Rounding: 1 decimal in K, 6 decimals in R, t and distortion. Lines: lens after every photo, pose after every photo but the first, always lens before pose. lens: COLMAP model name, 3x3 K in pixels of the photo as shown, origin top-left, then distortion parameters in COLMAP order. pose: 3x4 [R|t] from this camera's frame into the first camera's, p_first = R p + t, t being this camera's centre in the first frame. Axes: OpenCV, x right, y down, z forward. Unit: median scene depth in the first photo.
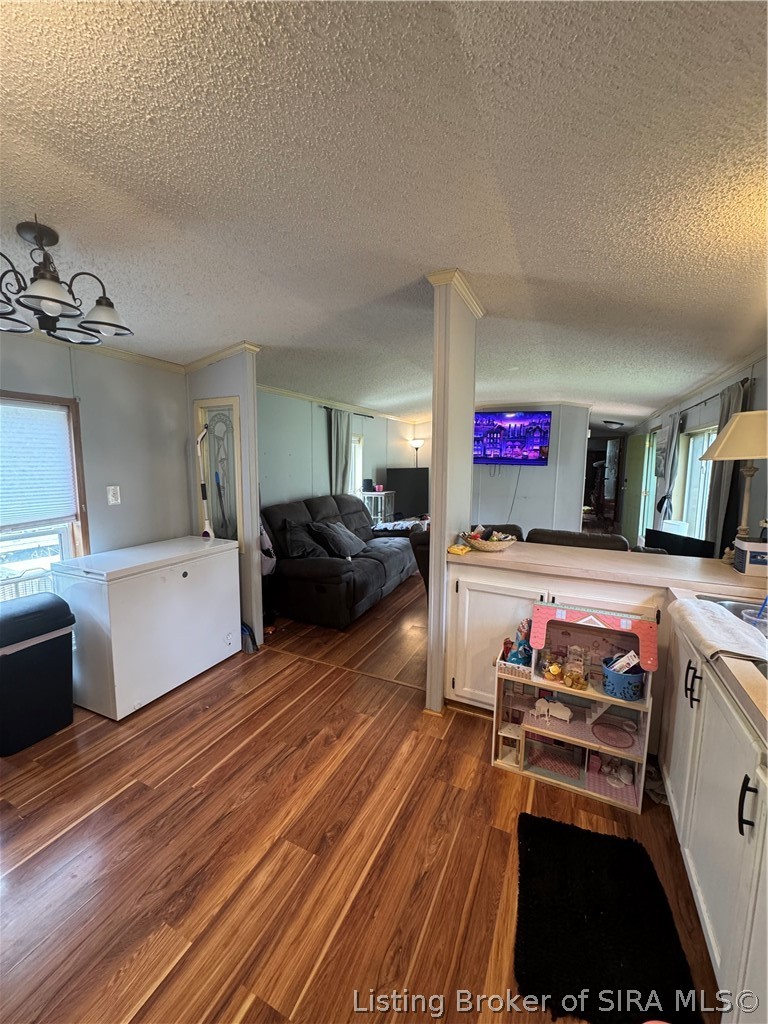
lens RADIAL K [[410.5, 0, 380.1], [0, 410.5, 510.9], [0, 0, 1]] dist [-0.000811, 0.000987]
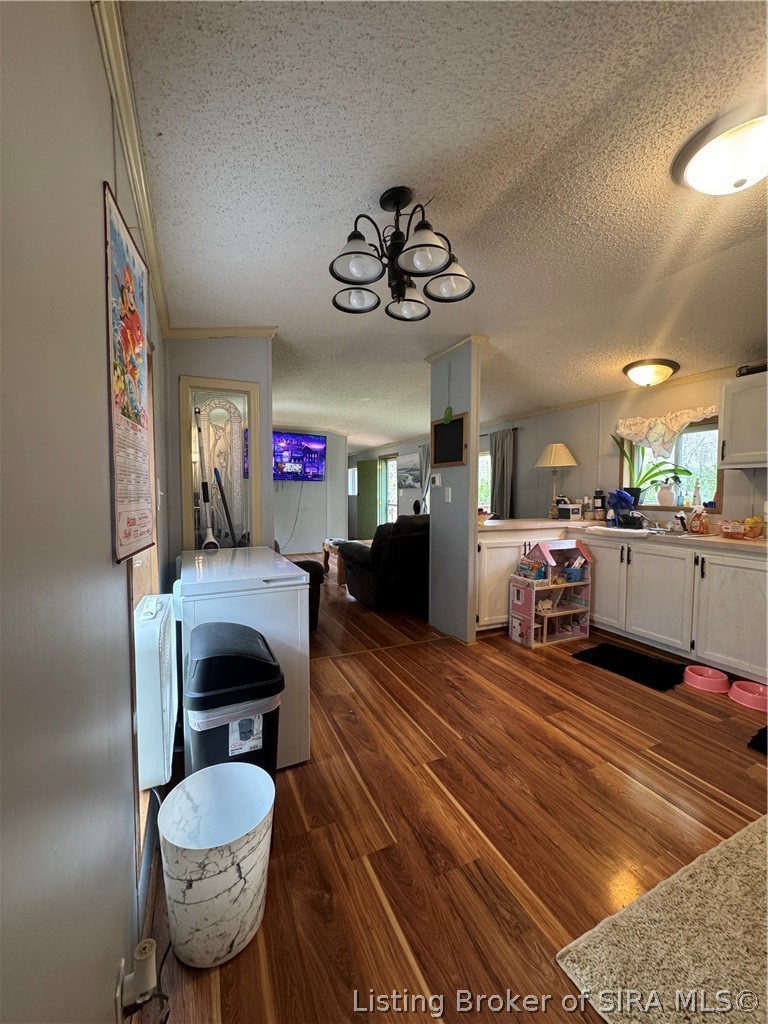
lens RADIAL K [[410.5, 0, 381.0], [0, 410.5, 513.5], [0, 0, 1]] dist [-0.000811, 0.000987]
pose [[0.636217, -0.044585, 0.770221, -1.360904], [0.097349, 0.994989, -0.022816, 0.073699], [-0.765344, 0.089496, 0.637369, 0.394237]]
